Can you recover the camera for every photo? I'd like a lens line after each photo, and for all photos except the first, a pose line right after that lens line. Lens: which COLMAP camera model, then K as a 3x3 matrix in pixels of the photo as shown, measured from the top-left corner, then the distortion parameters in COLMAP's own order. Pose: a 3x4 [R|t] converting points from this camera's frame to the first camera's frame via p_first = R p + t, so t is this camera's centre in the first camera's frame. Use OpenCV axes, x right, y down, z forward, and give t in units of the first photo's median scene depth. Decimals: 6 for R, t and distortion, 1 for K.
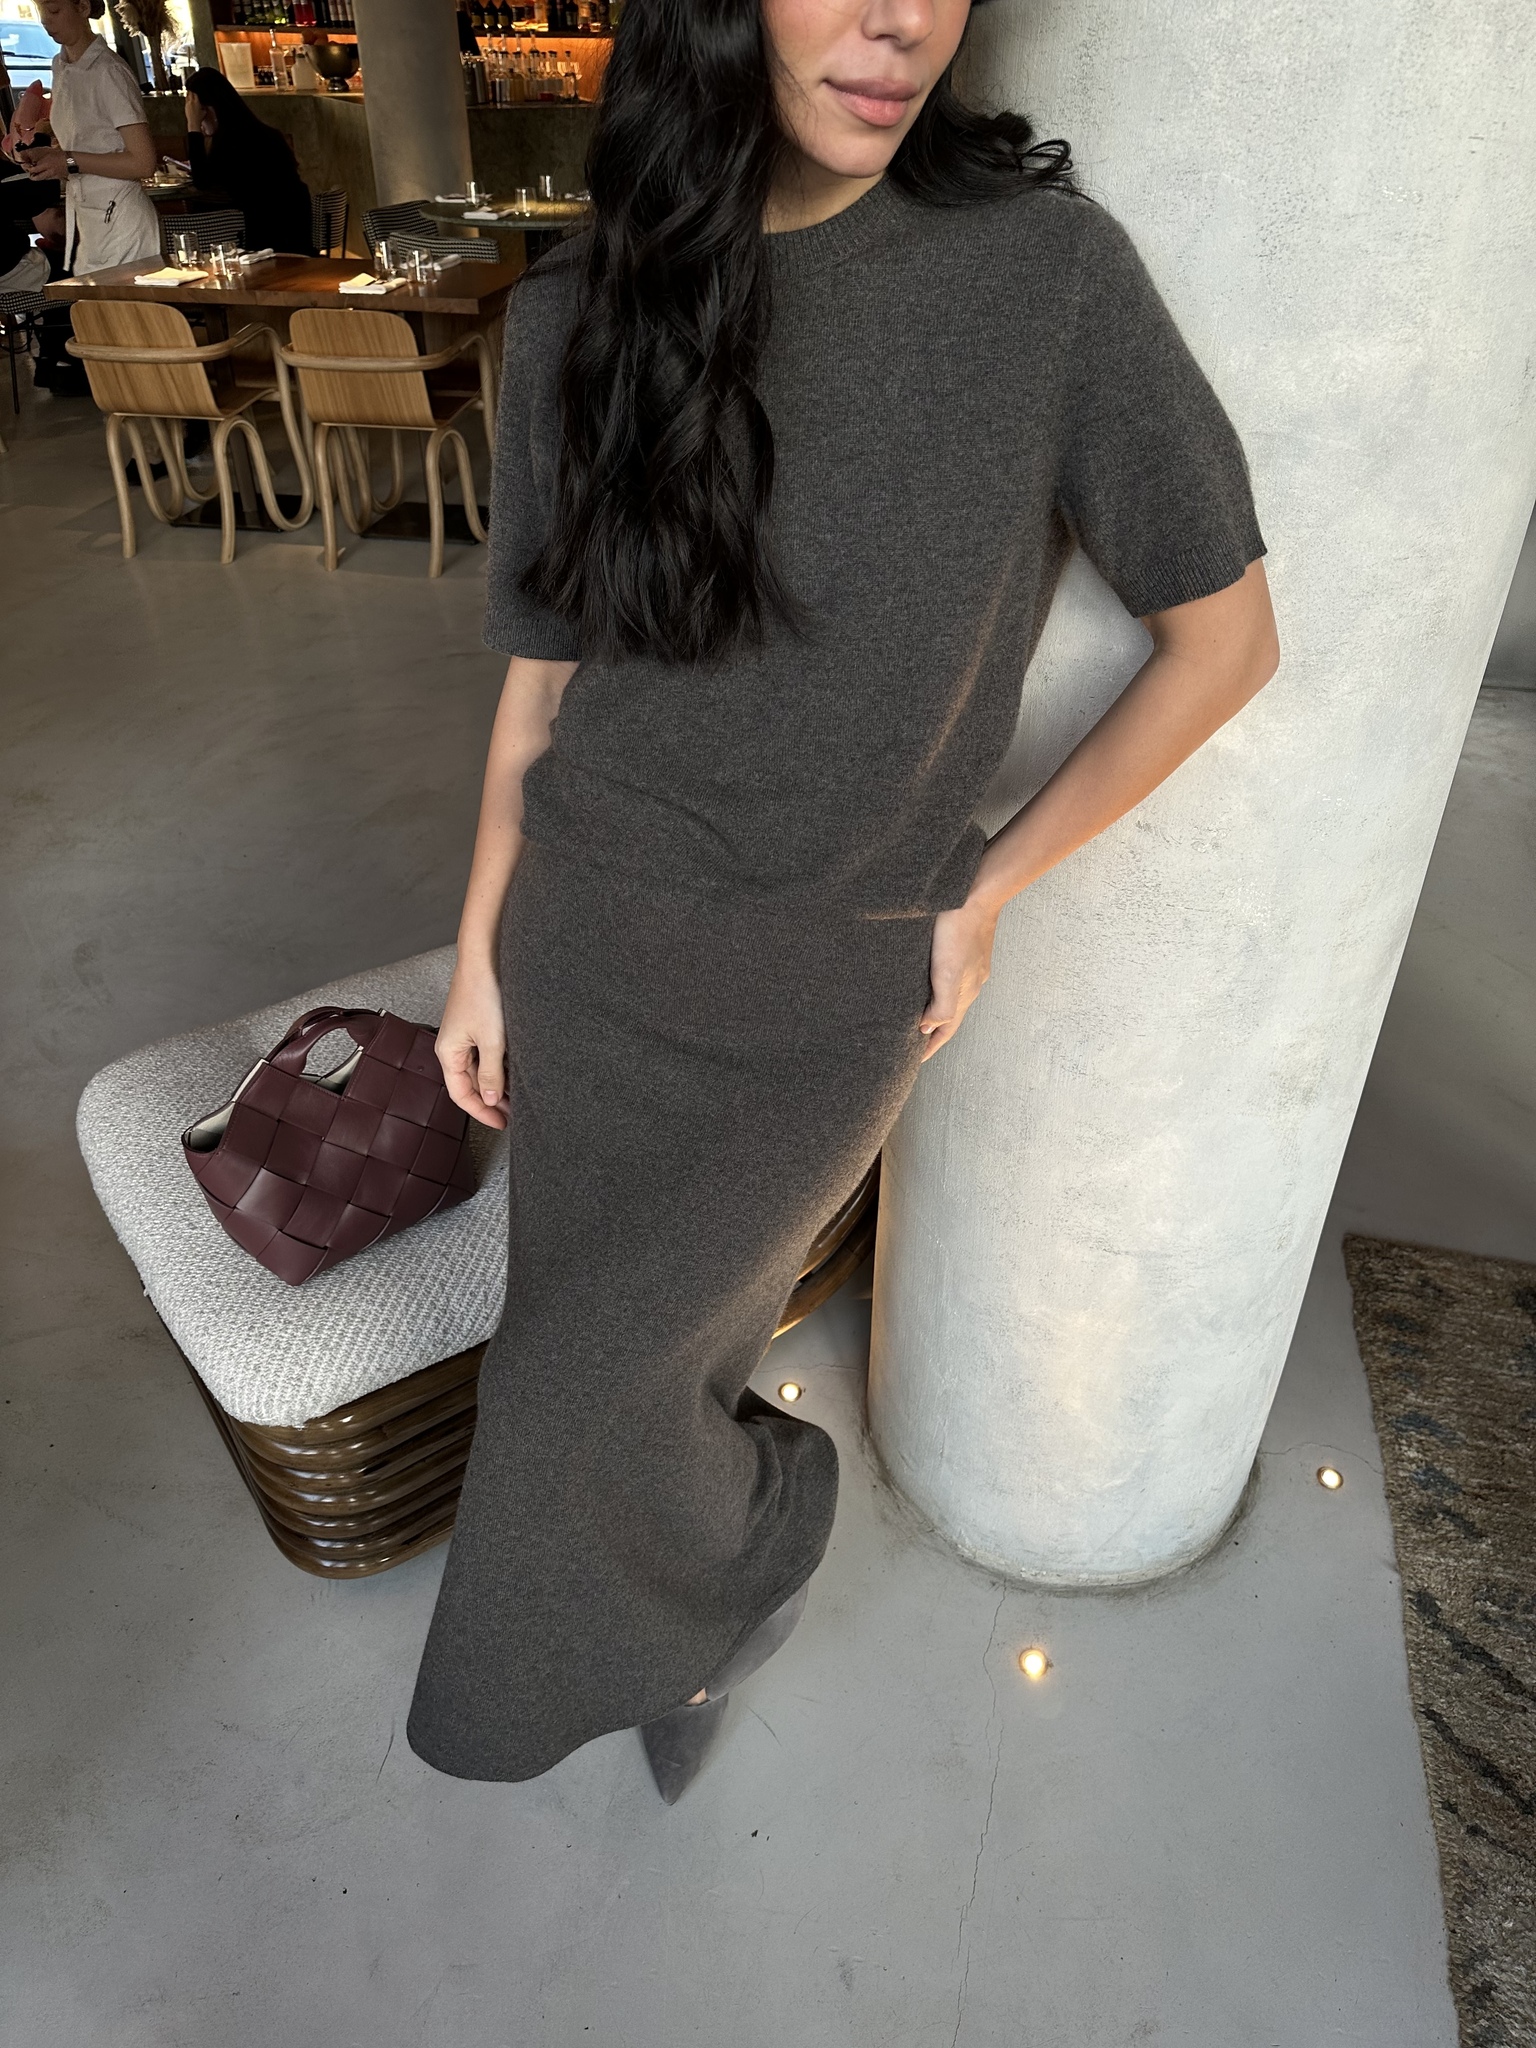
lens RADIAL K [[1482.7, 0, 768.0], [0, 1482.7, 1024.0], [0, 0, 1]] dist [0.020356, -0.032362]
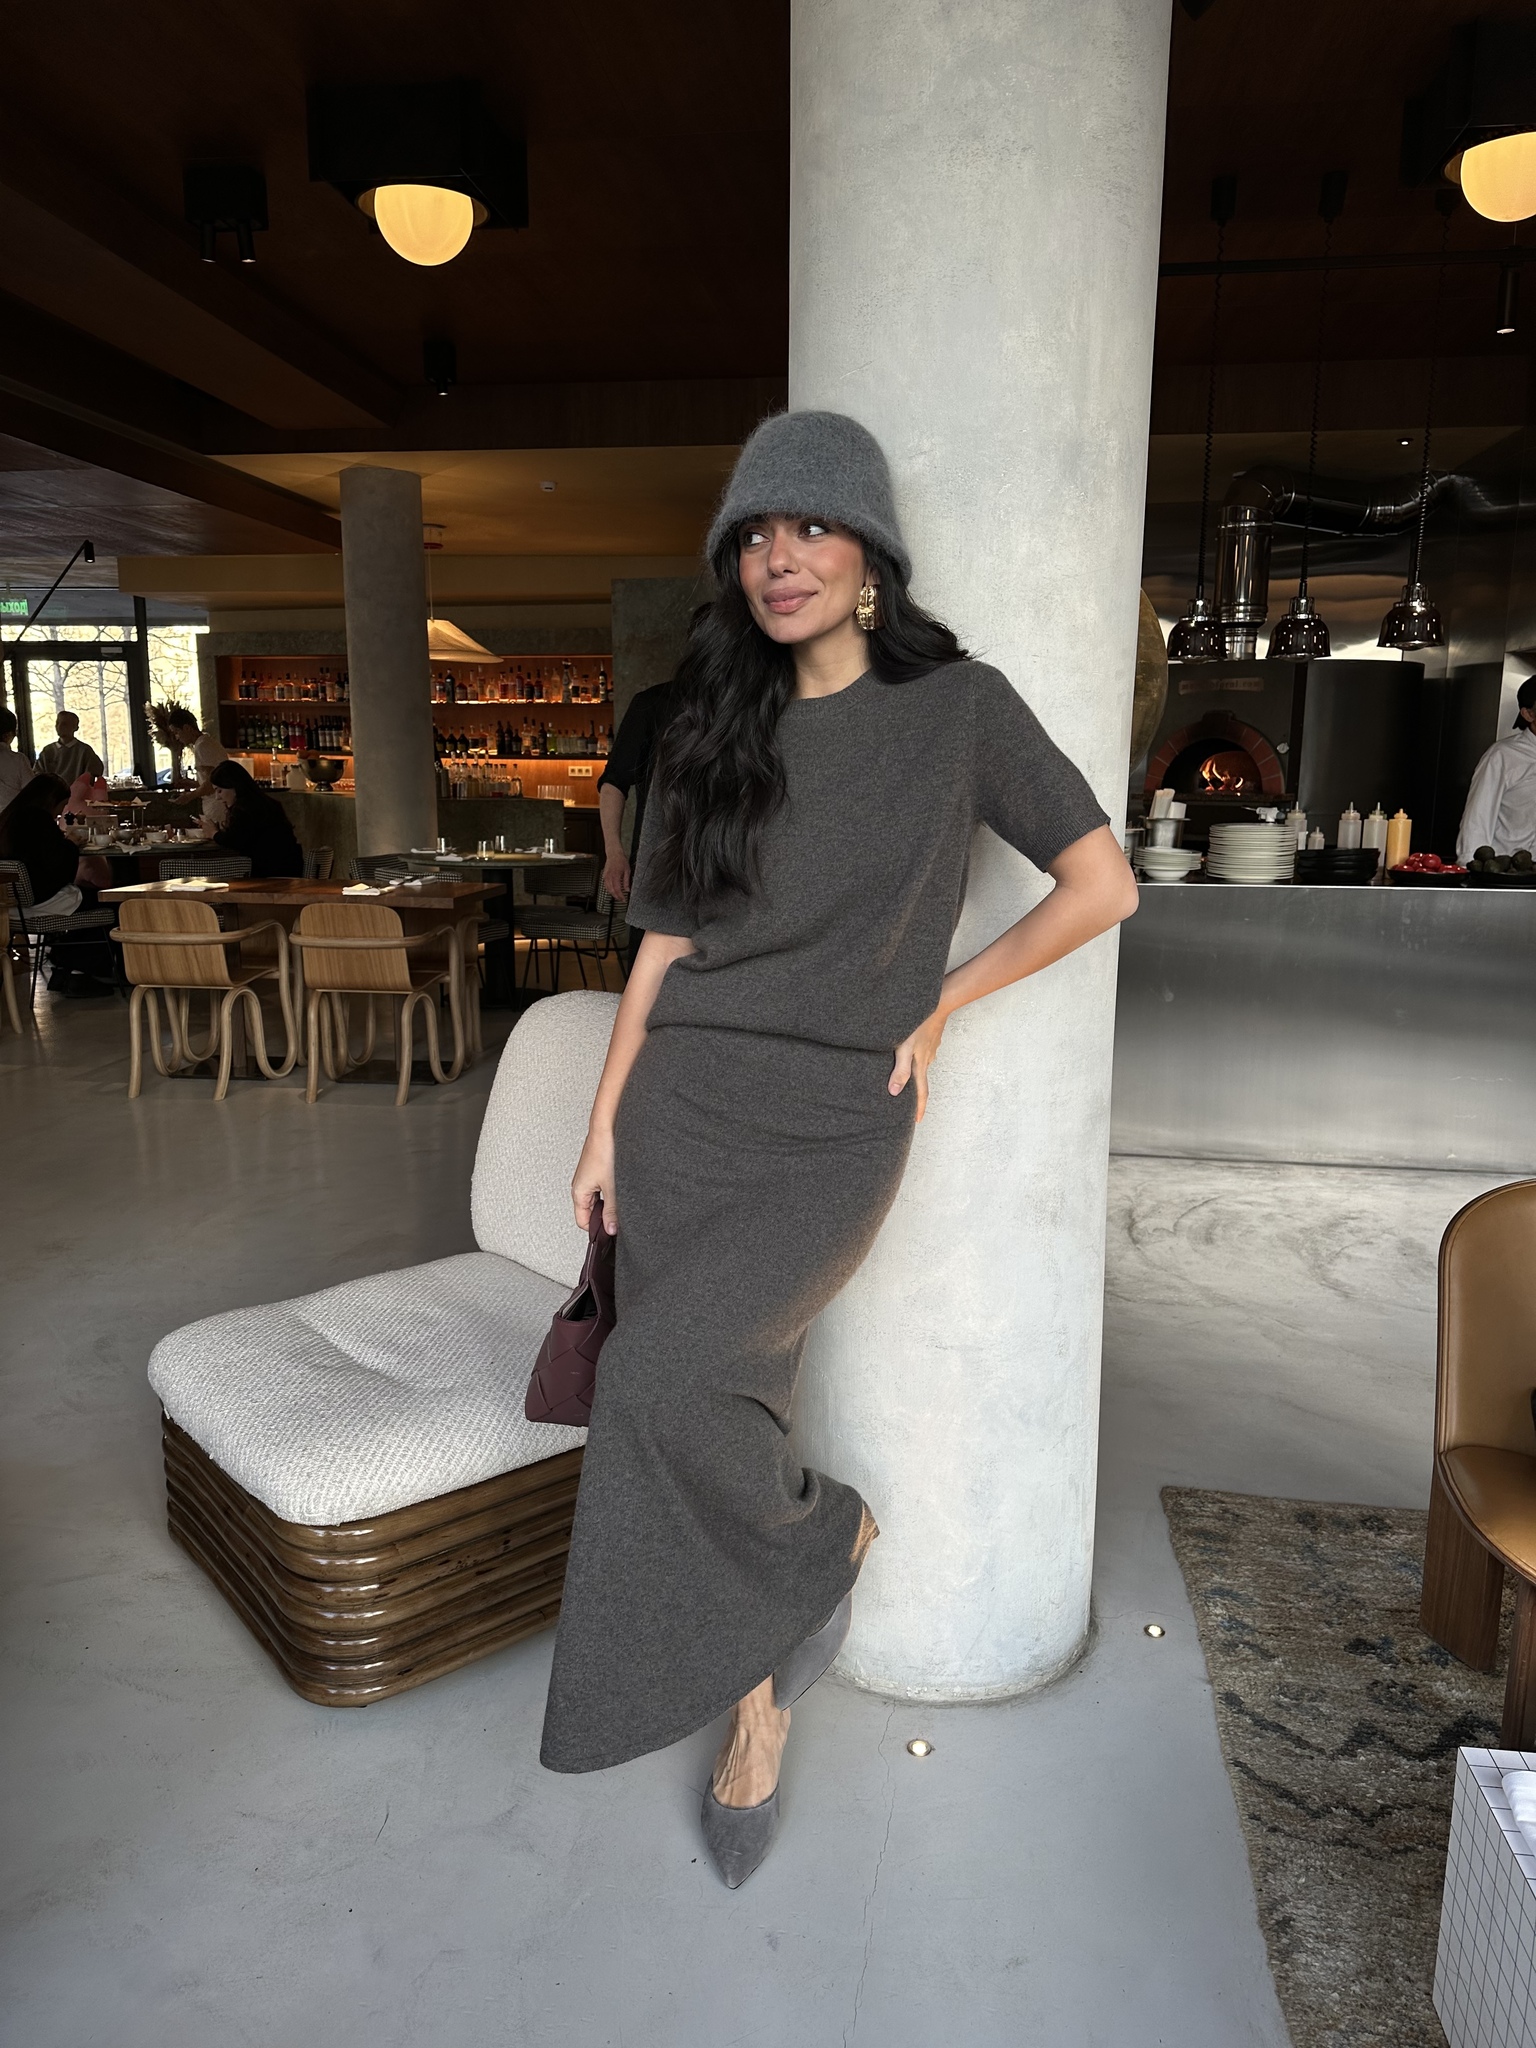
lens RADIAL K [[1479.9, 0, 775.5], [0, 1479.9, 1001.3], [0, 0, 1]] dist [0.077168, -0.151855]
pose [[0.997387, -0.008278, 0.071769, -0.020767], [0.038307, 0.902858, -0.428228, 0.378342], [-0.061253, 0.429858, 0.900816, -0.341773]]
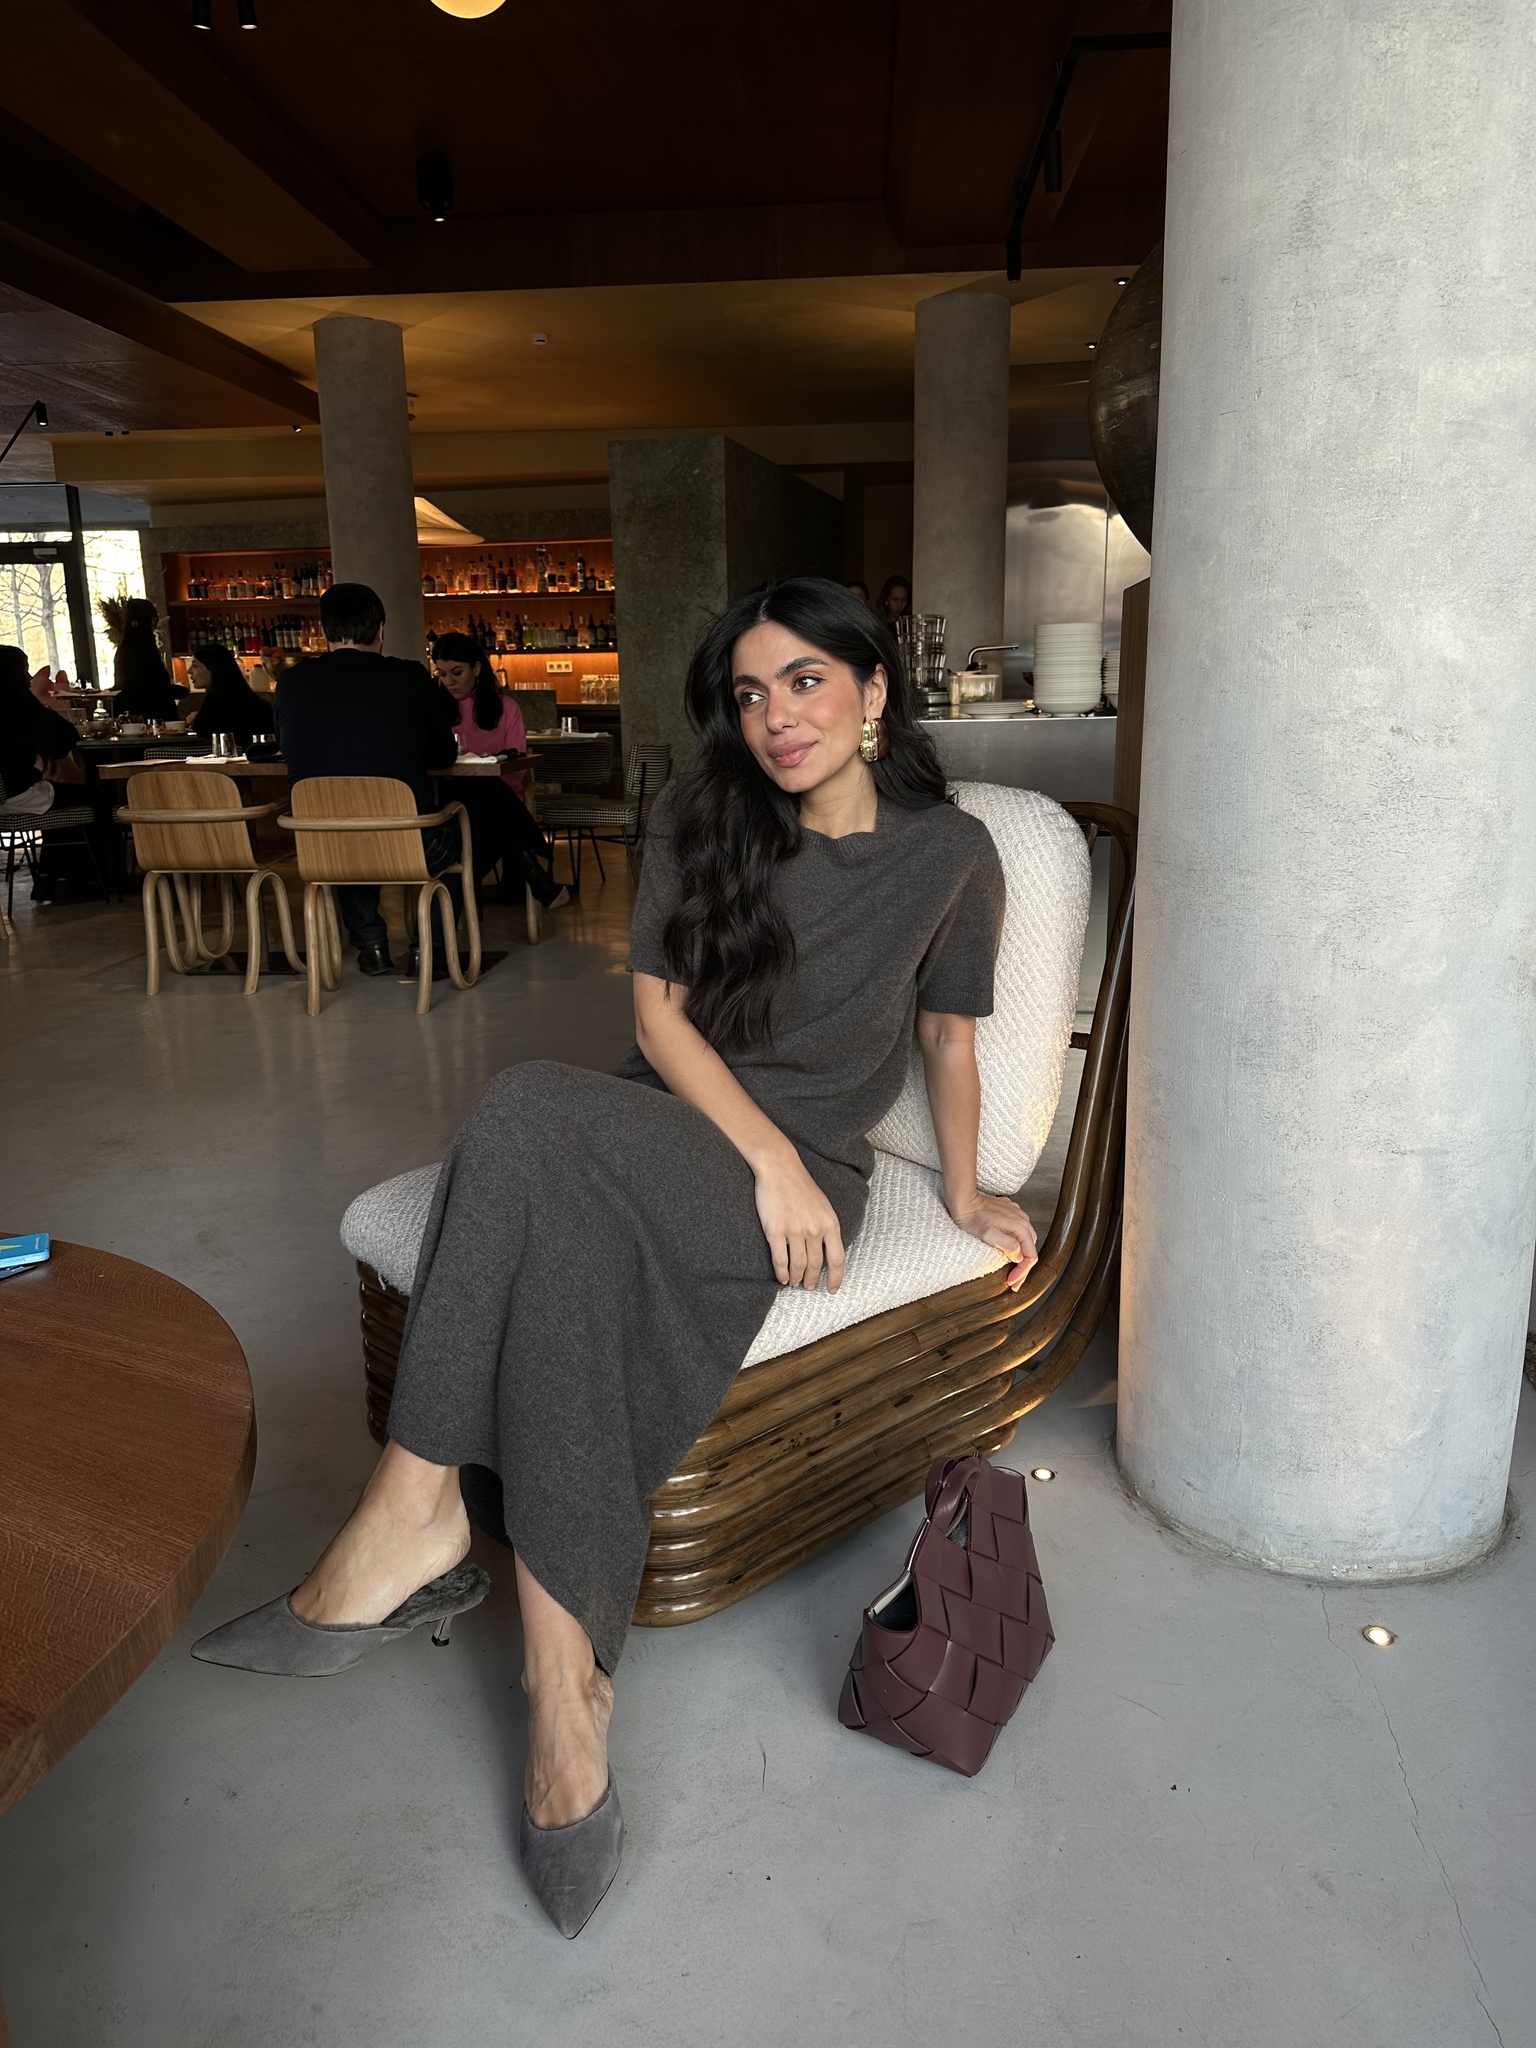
lens RADIAL K [[1499.7, 0, 774.8], [0, 1499.7, 1024.7], [0, 0, 1]] dist [-0.032952, 0.026733]
pose [[0.992030, -0.044536, 0.117869, -0.307578], [0.085768, 0.923962, -0.372745, 0.370582], [-0.092306, 0.379883, 0.920418, -0.035192]]
